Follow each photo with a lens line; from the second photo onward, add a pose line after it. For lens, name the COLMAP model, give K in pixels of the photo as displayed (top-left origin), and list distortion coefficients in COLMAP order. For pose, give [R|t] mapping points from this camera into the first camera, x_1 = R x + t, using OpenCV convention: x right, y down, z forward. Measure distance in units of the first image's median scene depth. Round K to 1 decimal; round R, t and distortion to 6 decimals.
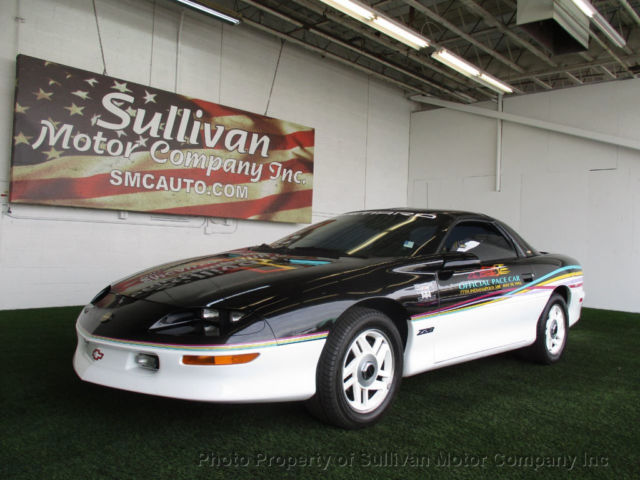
lens RADIAL K [[544.2, 0, 330.0], [0, 544.2, 235.0], [0, 0, 1]] dist [-0.019741, 0.008242]
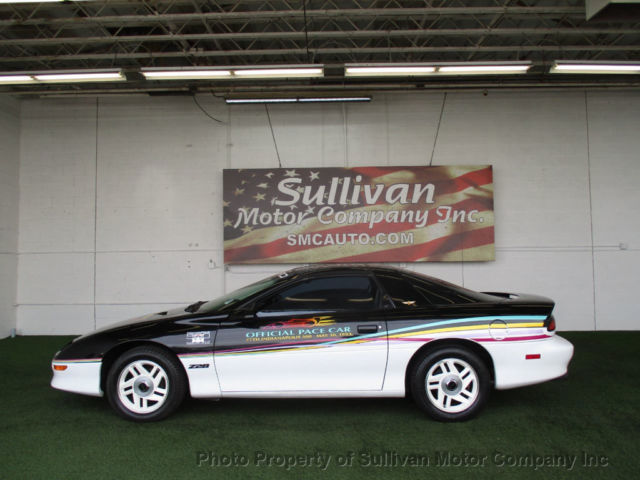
lens RADIAL K [[544.2, 0, 325.3], [0, 544.2, 238.2], [0, 0, 1]] dist [-0.019741, 0.008242]
pose [[0.670550, -0.077834, -0.737770, 0.615445], [0.049772, 0.996960, -0.059941, -0.021580], [0.740193, 0.003474, 0.672386, 0.129479]]
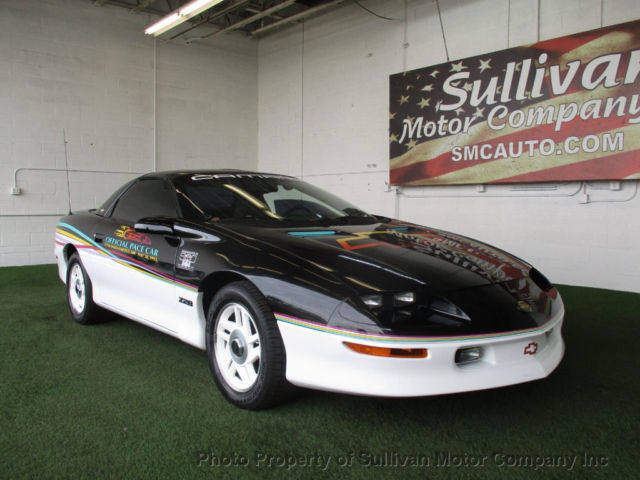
lens RADIAL K [[544.2, 0, 321.1], [0, 544.2, 236.0], [0, 0, 1]] dist [-0.019741, 0.008242]
pose [[-0.079986, 0.019404, -0.996607, 0.633733], [0.008441, 0.999788, 0.018789, 0.029962], [0.996760, -0.006909, -0.080133, 0.748672]]
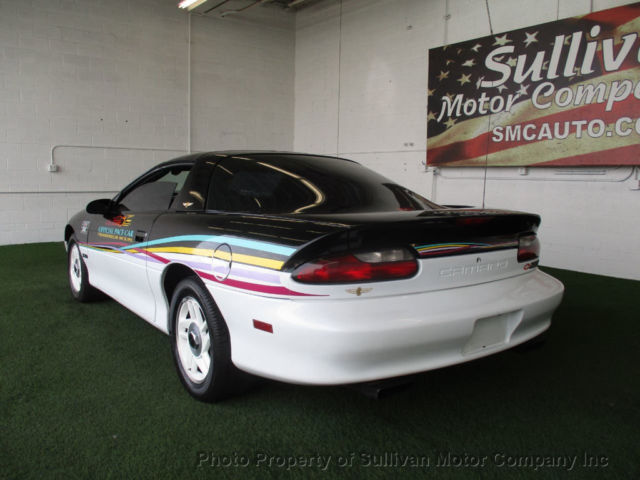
lens RADIAL K [[544.2, 0, 321.6], [0, 544.2, 235.1], [0, 0, 1]] dist [-0.019741, 0.008242]
pose [[-0.160993, 0.065551, -0.984776, 0.603604], [-0.005690, 0.997714, 0.067343, 0.013547], [0.986939, 0.016445, -0.160252, 0.769772]]
